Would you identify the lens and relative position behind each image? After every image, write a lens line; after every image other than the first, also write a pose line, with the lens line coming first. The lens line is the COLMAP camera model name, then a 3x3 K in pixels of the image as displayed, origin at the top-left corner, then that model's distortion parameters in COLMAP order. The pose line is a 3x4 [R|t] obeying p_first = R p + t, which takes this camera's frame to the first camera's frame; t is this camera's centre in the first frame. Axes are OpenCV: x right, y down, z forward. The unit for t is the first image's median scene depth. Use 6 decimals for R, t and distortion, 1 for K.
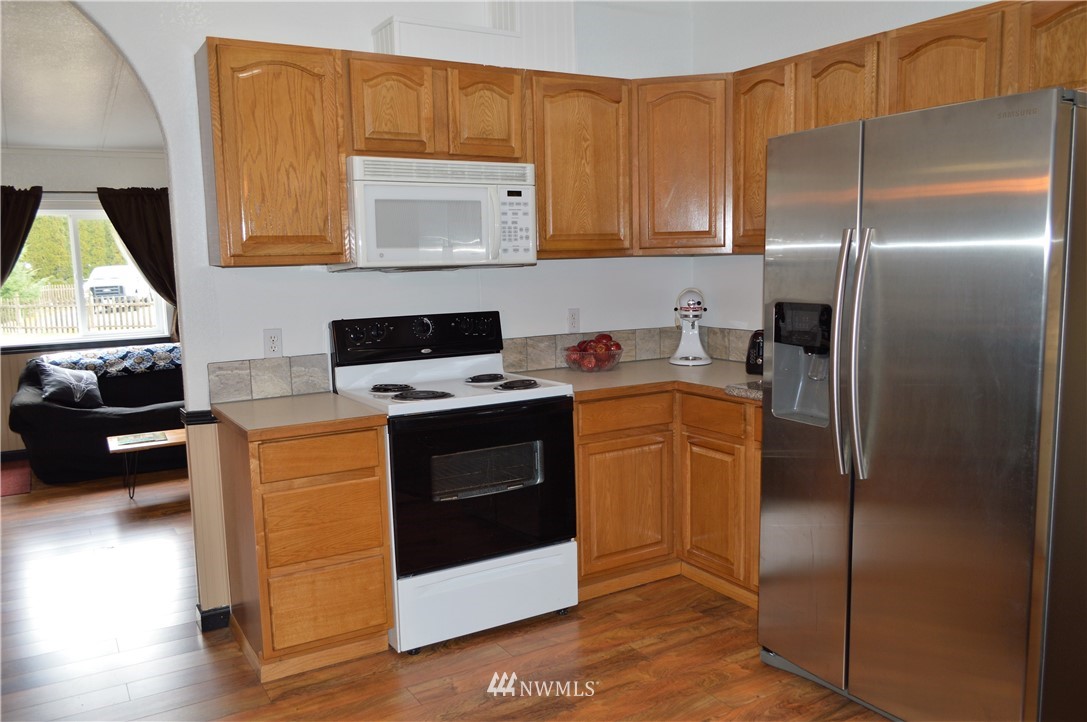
lens RADIAL K [[859.0, 0, 545.7], [0, 859.0, 366.3], [0, 0, 1]] dist [-0.009289, -0.003877]
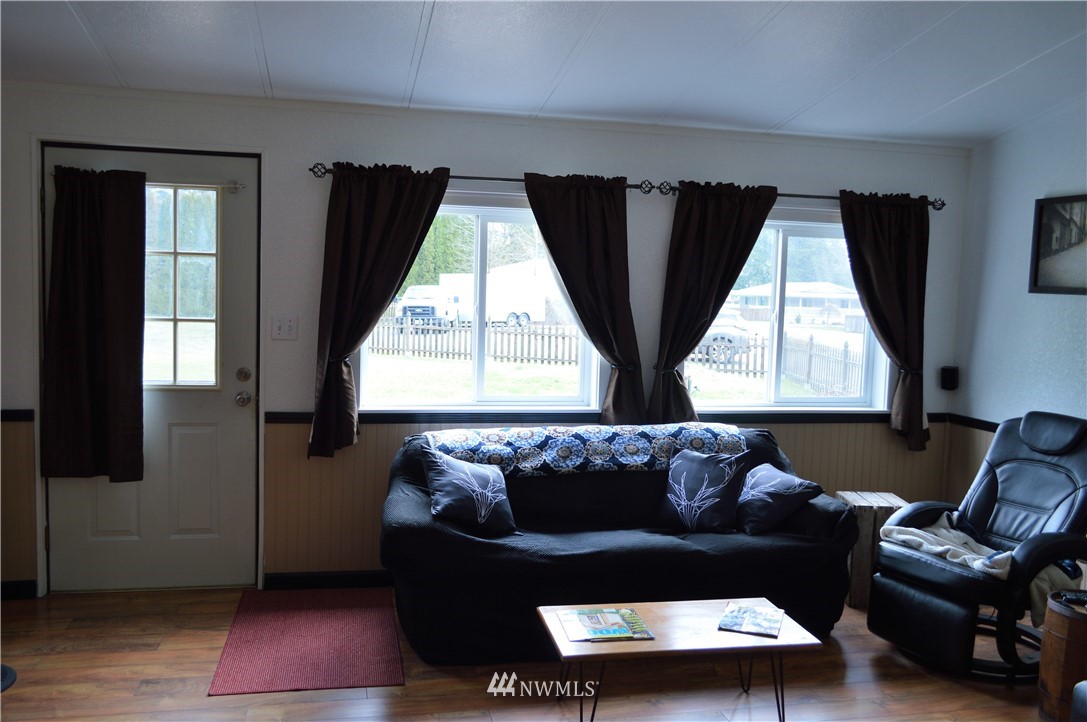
lens RADIAL K [[926.5, 0, 543.5], [0, 926.5, 360.2], [0, 0, 1]] dist [0.003673, -0.001409]
pose [[0.946296, 0.072214, -0.315132, -0.289704], [-0.087989, 0.995467, -0.036102, -0.048240], [0.311097, 0.061892, 0.948361, 0.369010]]
